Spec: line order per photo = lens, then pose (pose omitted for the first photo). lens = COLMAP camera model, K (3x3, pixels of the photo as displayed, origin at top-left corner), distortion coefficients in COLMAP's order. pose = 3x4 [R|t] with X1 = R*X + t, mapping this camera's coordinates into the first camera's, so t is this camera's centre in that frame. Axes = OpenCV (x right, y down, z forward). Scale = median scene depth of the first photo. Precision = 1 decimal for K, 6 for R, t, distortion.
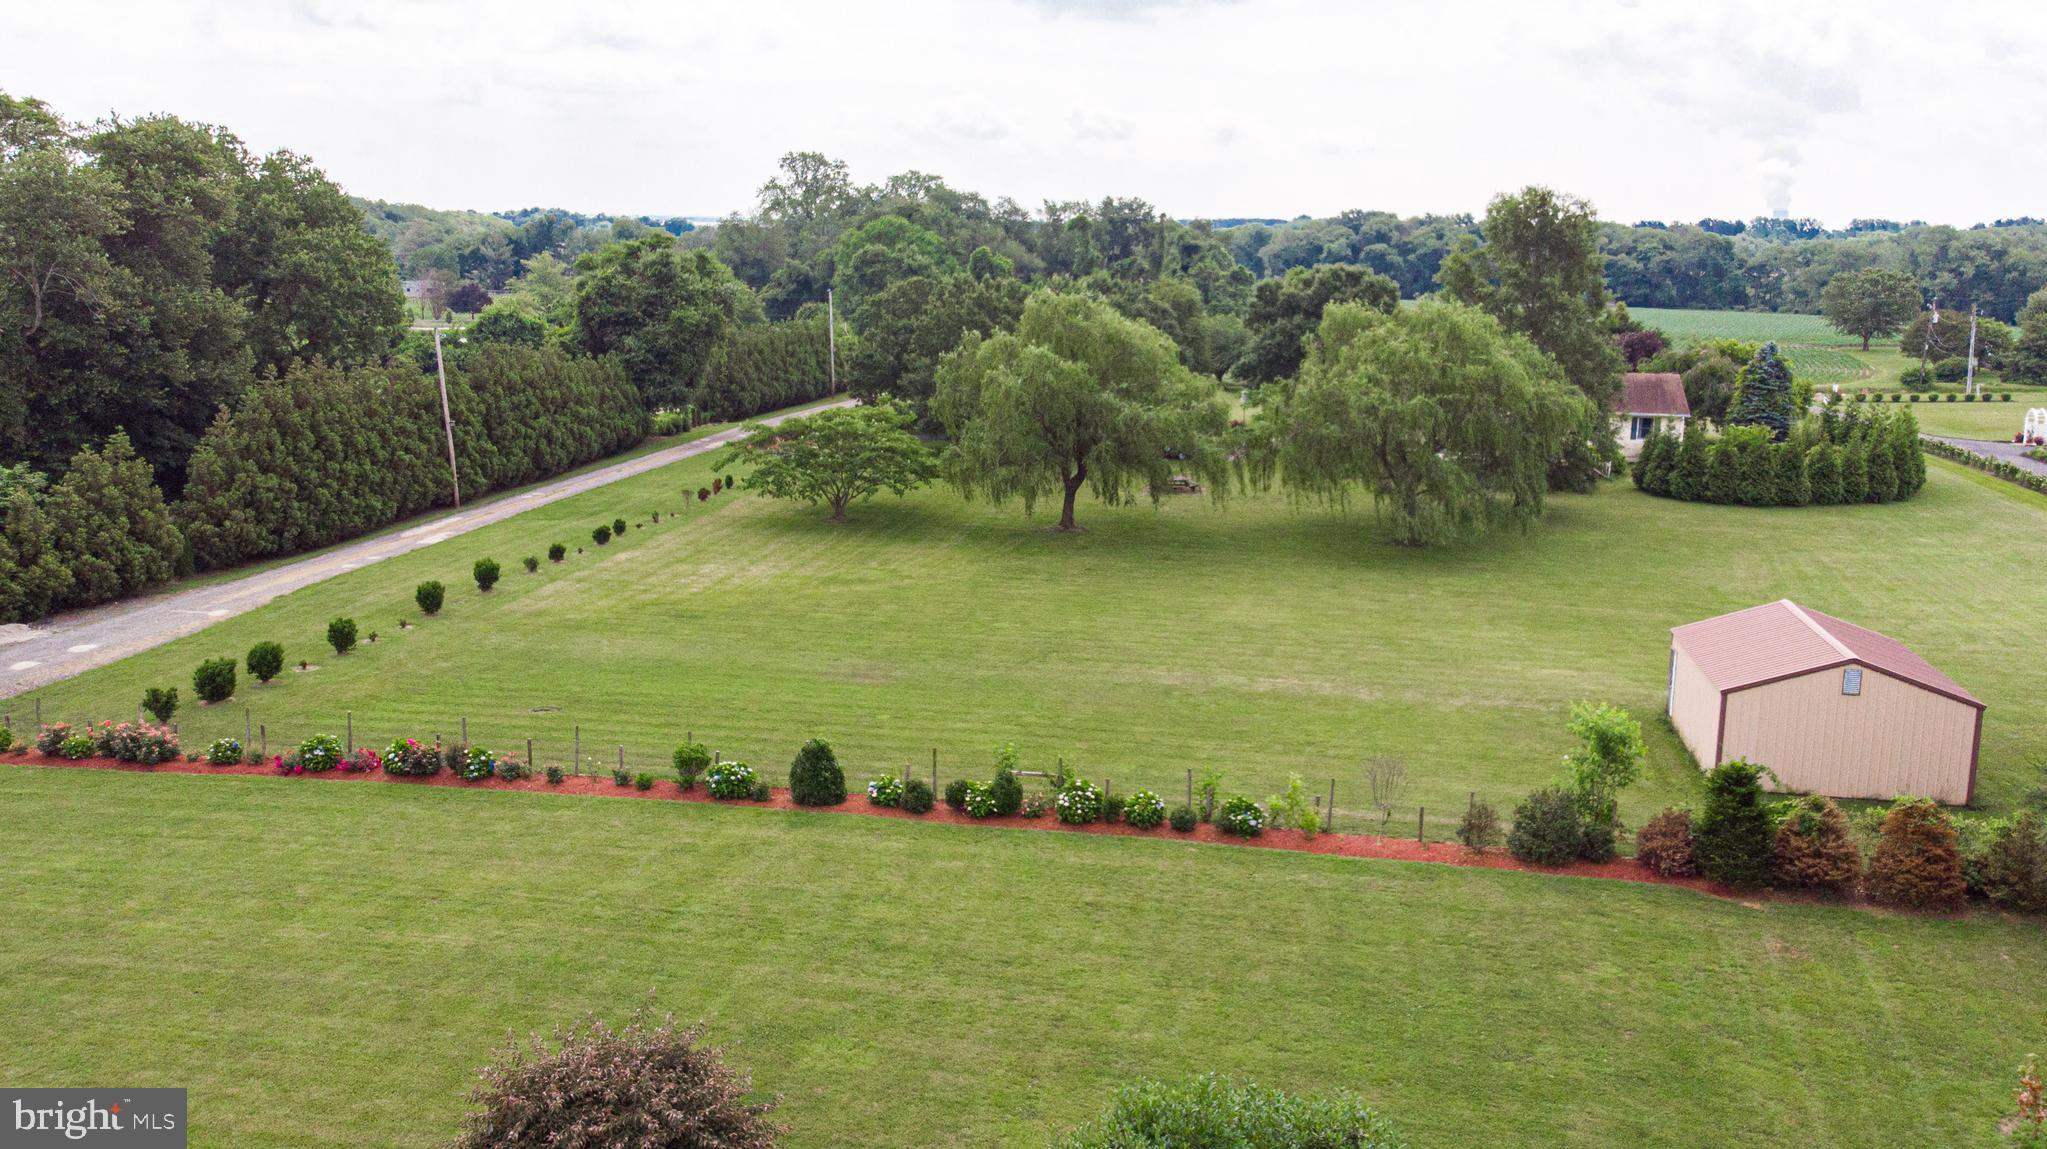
lens RADIAL K [[1720.6, 0, 1081.1], [0, 1720.6, 573.7], [0, 0, 1]] dist [0.002228, -0.001747]
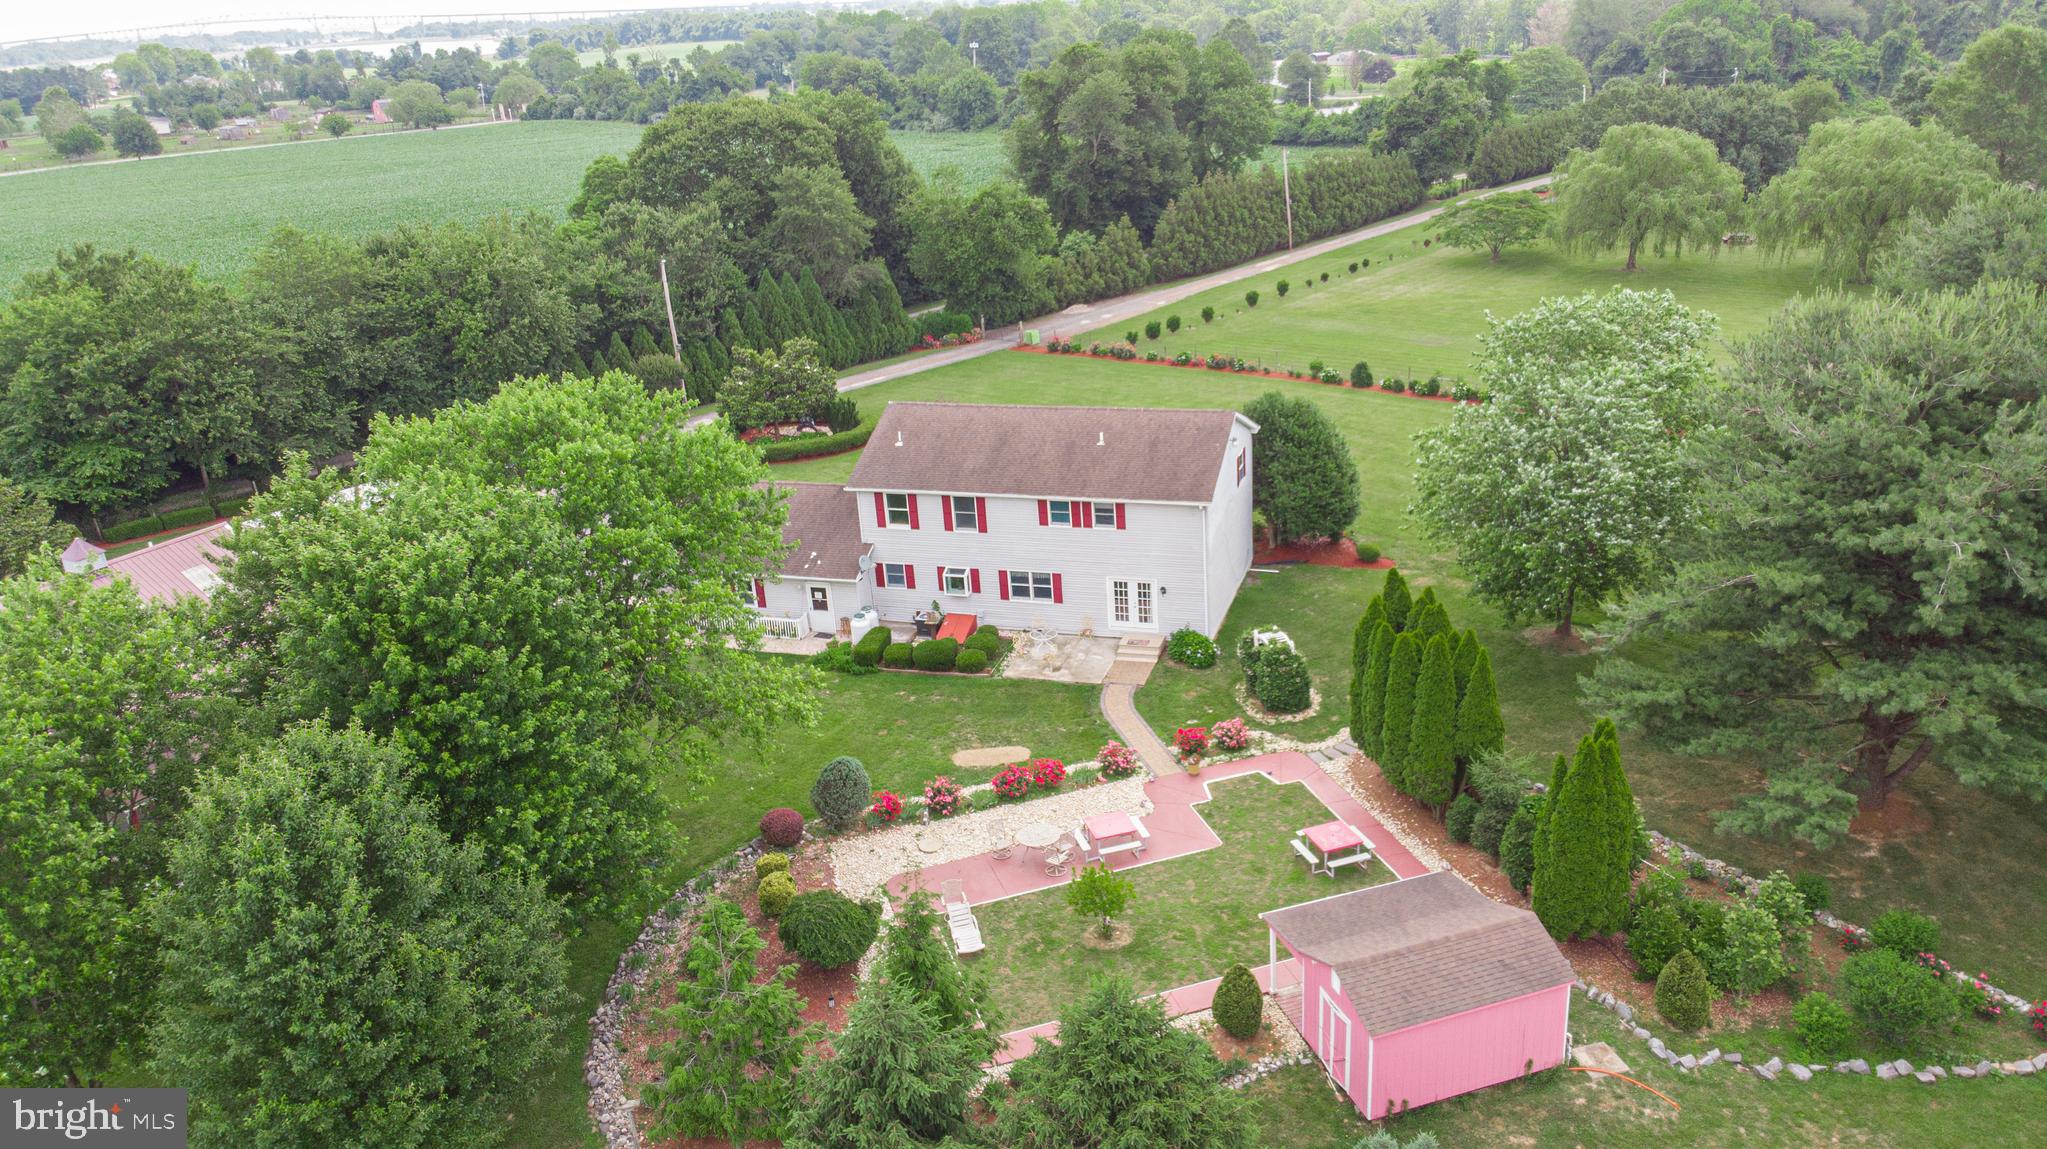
lens RADIAL K [[1744.6, 0, 1023.5], [0, 1744.6, 574.5], [0, 0, 1]] dist [0.014577, 0.017253]
pose [[0.837146, 0.116391, -0.534453, 0.503679], [-0.028244, 0.984993, 0.170267, -0.008217], [0.546250, -0.127443, 0.827870, -0.848829]]
